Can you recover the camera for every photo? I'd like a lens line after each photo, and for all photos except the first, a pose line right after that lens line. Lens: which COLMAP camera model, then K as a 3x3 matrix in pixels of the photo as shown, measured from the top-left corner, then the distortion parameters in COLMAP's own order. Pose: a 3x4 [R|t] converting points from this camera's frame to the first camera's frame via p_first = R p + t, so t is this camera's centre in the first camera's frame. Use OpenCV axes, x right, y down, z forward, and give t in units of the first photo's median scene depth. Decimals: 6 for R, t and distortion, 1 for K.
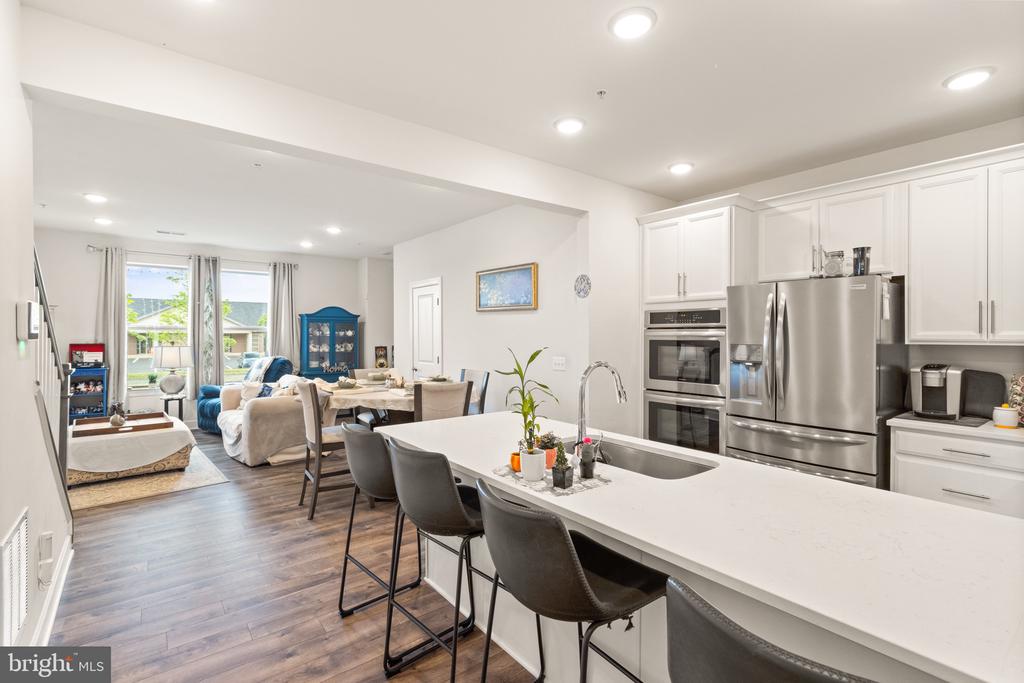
lens RADIAL K [[472.5, 0, 509.2], [0, 472.5, 335.9], [0, 0, 1]] dist [0.000453, 0.000300]
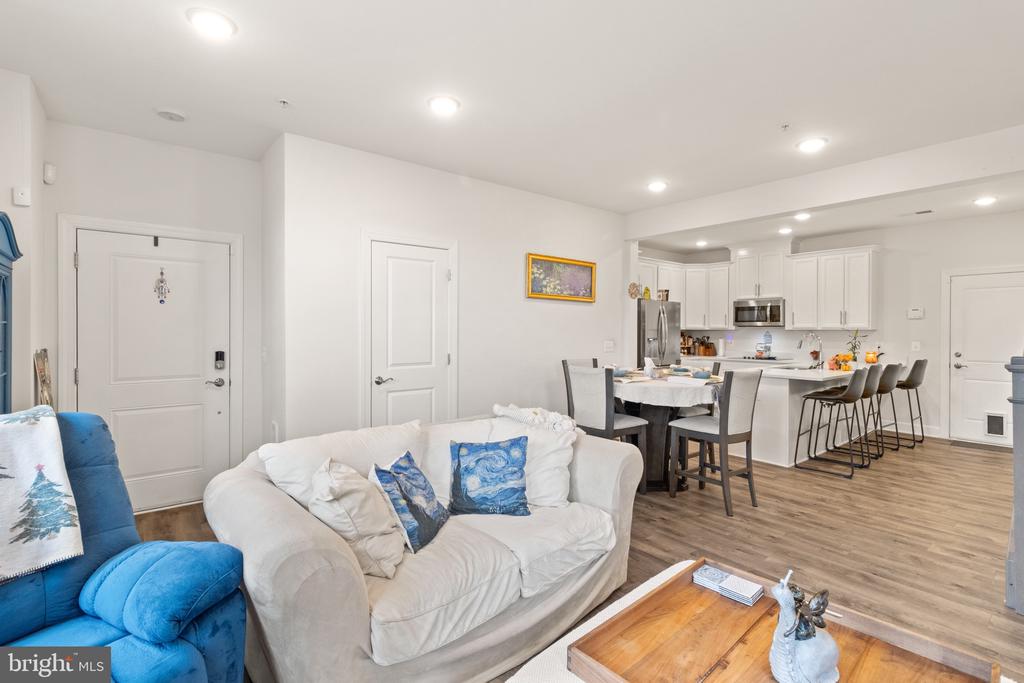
lens RADIAL K [[479.5, 0, 510.1], [0, 479.5, 334.2], [0, 0, 1]] dist [0.002156, 0.000025]
pose [[-0.016026, -0.008708, 0.999834, -1.106213], [0.002843, 0.999958, 0.008755, 0.011530], [-0.999868, 0.002982, -0.016001, 1.191791]]
